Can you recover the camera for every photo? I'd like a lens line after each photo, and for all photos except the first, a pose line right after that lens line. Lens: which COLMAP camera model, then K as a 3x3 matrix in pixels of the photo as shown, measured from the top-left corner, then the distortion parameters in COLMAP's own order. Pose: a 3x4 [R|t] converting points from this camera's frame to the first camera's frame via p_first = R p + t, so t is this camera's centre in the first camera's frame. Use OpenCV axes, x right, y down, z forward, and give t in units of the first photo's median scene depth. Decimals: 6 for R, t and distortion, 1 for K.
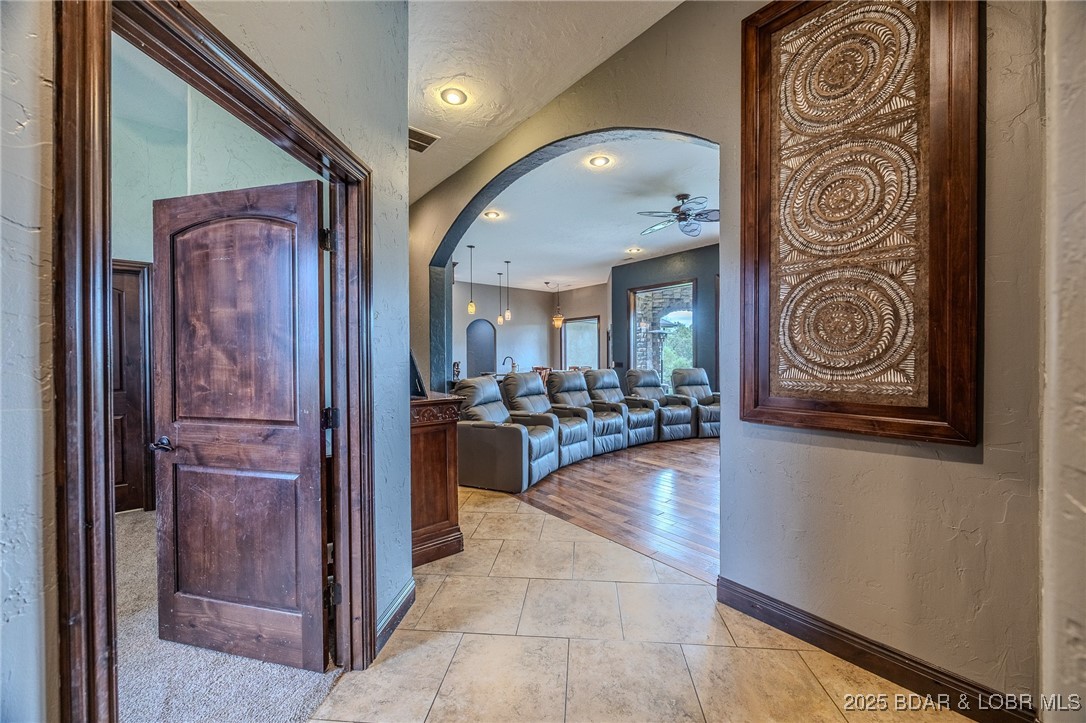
lens RADIAL K [[414.9, 0, 537.3], [0, 414.9, 364.1], [0, 0, 1]] dist [0.002690, -0.000304]
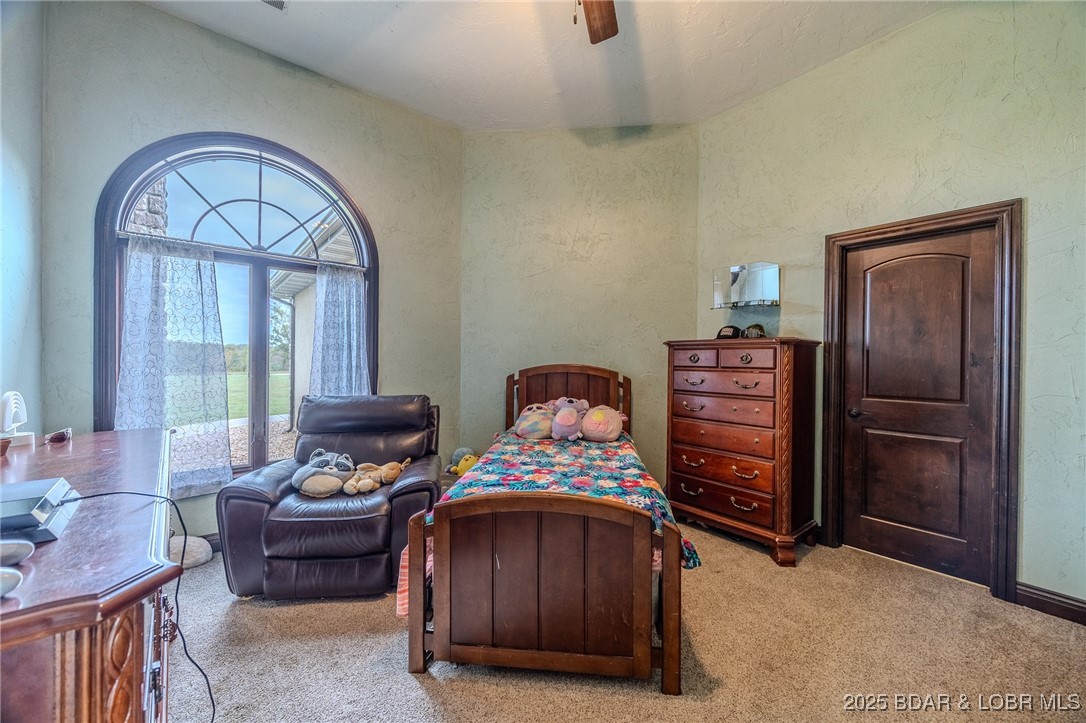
lens RADIAL K [[414.9, 0, 536.5], [0, 414.9, 361.5], [0, 0, 1]] dist [0.002690, -0.000304]
pose [[-0.017684, 0.012947, -0.999760, -0.297297], [-0.020486, 0.999702, 0.013308, 0.001344], [0.999634, 0.020716, -0.017413, 0.303501]]
